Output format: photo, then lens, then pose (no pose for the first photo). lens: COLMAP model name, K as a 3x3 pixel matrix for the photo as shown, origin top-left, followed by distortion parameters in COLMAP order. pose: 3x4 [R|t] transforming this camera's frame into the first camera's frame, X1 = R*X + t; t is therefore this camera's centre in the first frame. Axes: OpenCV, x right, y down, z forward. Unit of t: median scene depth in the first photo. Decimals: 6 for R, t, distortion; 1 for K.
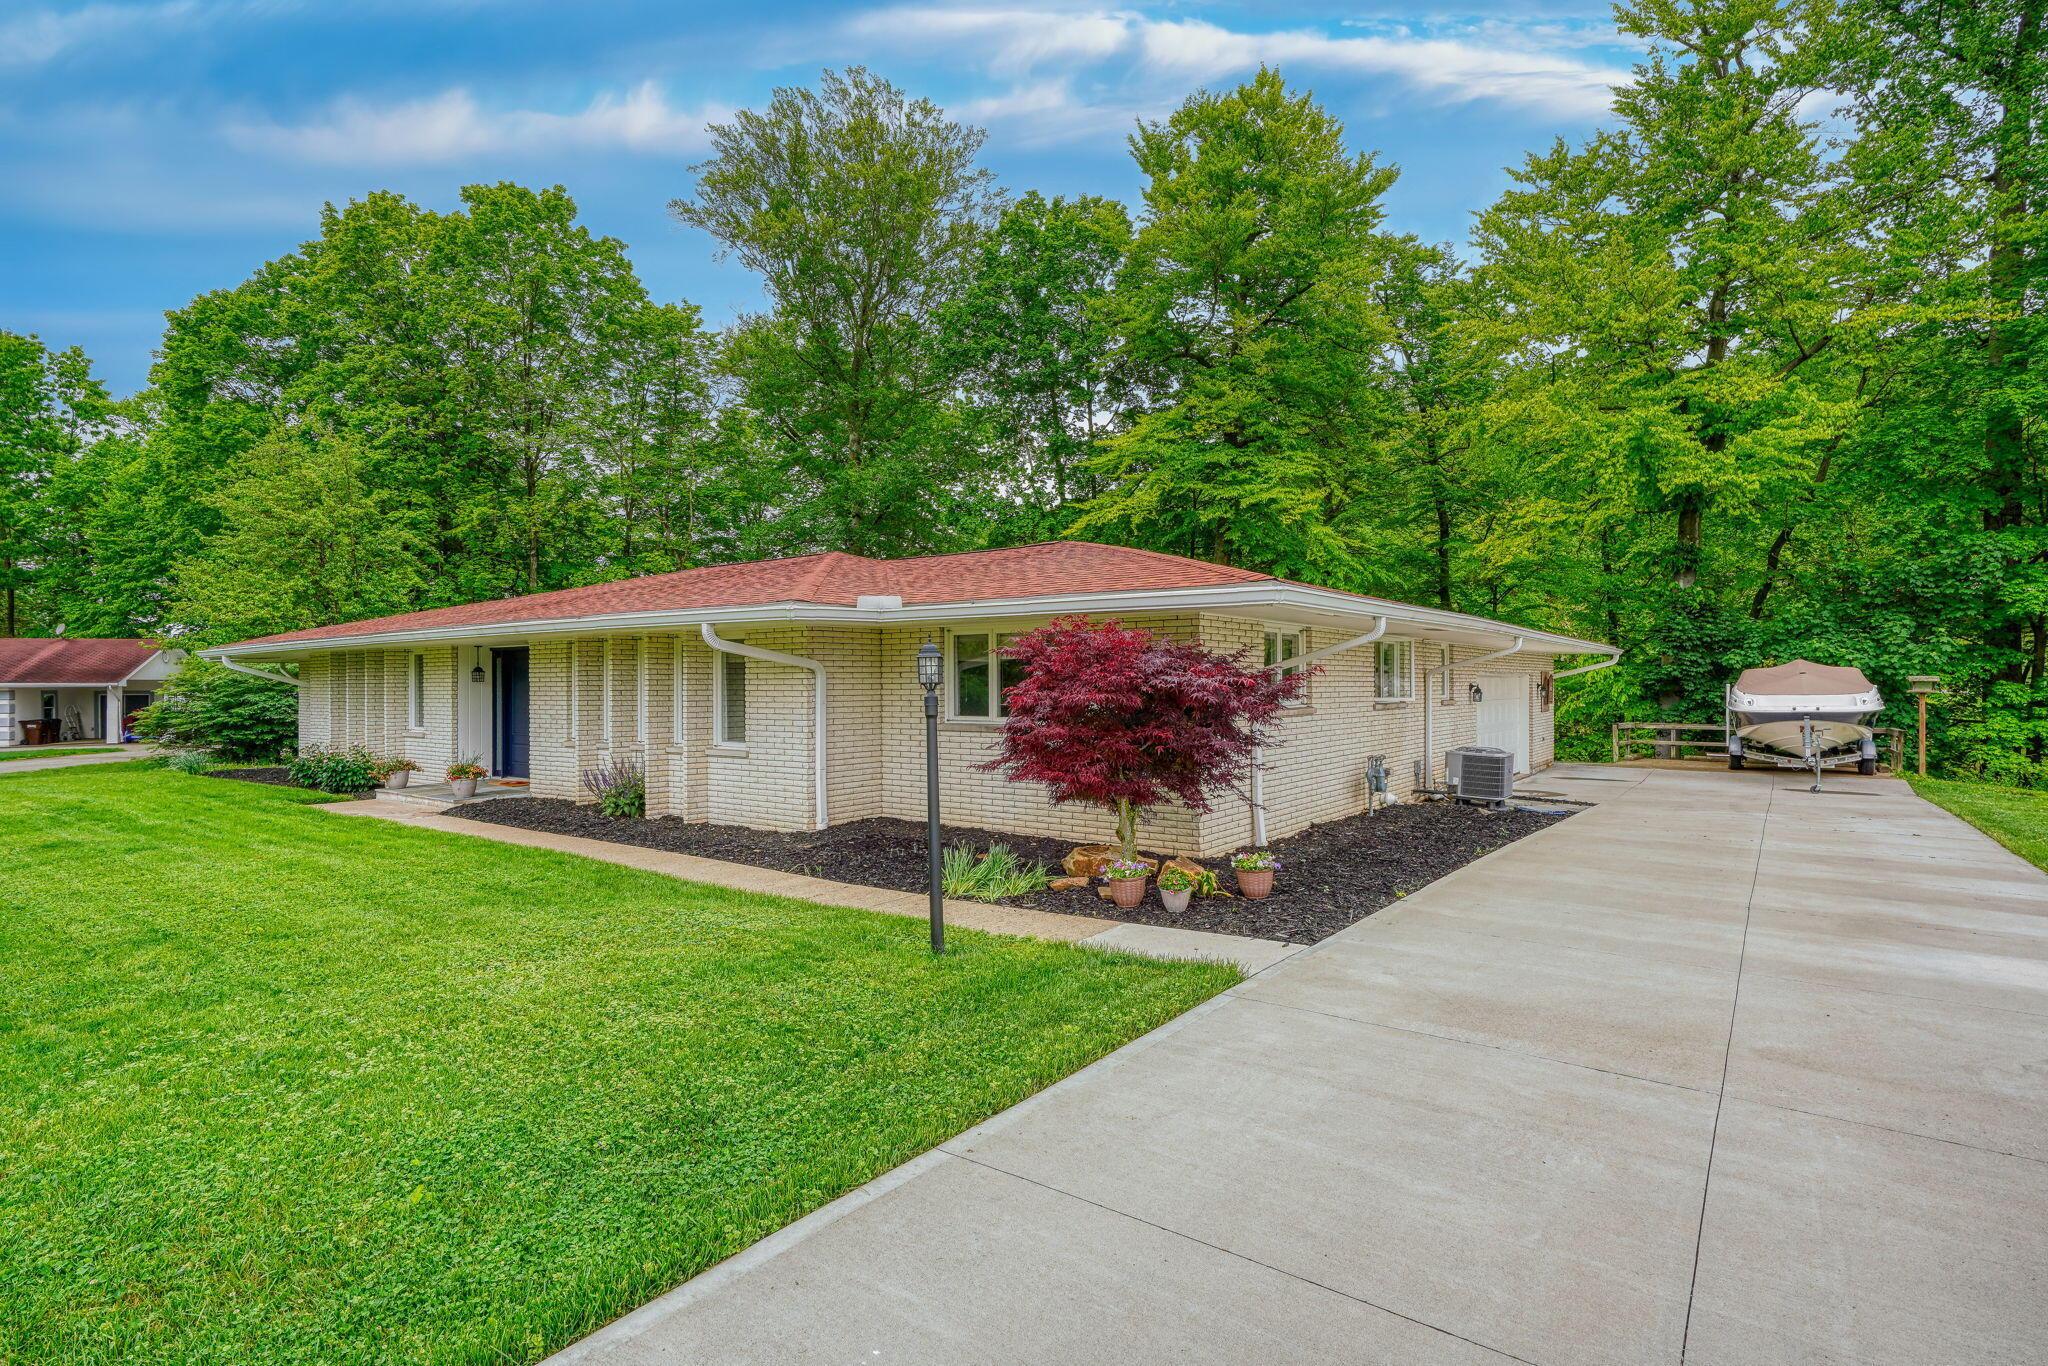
lens RADIAL K [[1050.2, 0, 1024.0], [0, 1050.2, 683.0], [0, 0, 1]] dist [-0.014745, -0.000210]
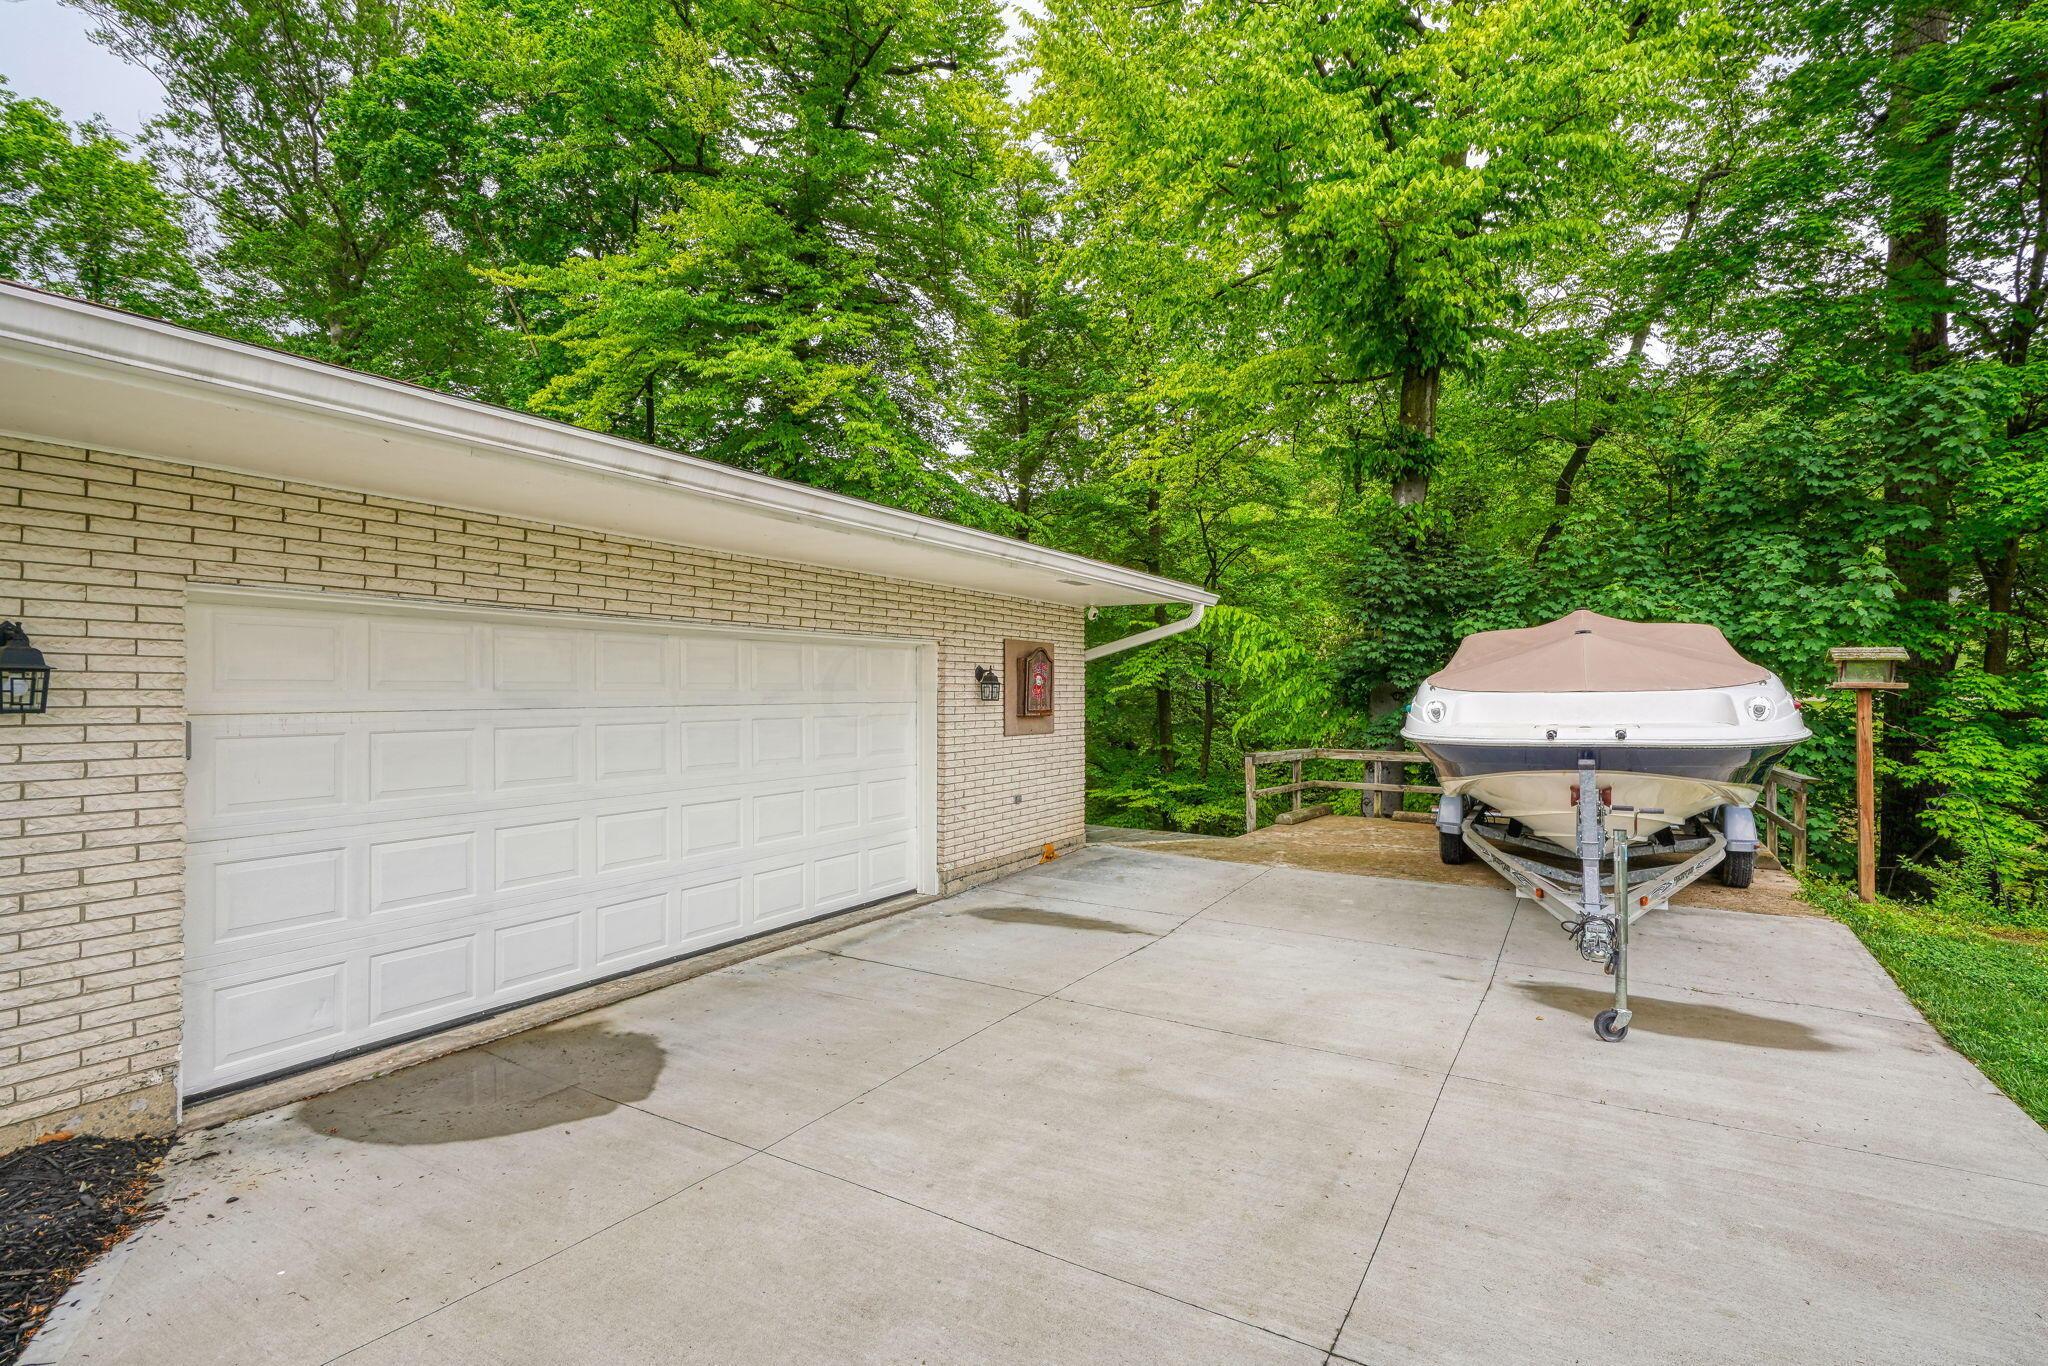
lens RADIAL K [[1050.2, 0, 1024.0], [0, 1050.2, 683.0], [0, 0, 1]] dist [-0.014745, -0.000210]
pose [[0.992224, -0.003234, 0.124422, 0.454479], [0.004061, 0.999971, -0.006398, 0.008310], [-0.124398, 0.006853, 0.992209, 0.591136]]
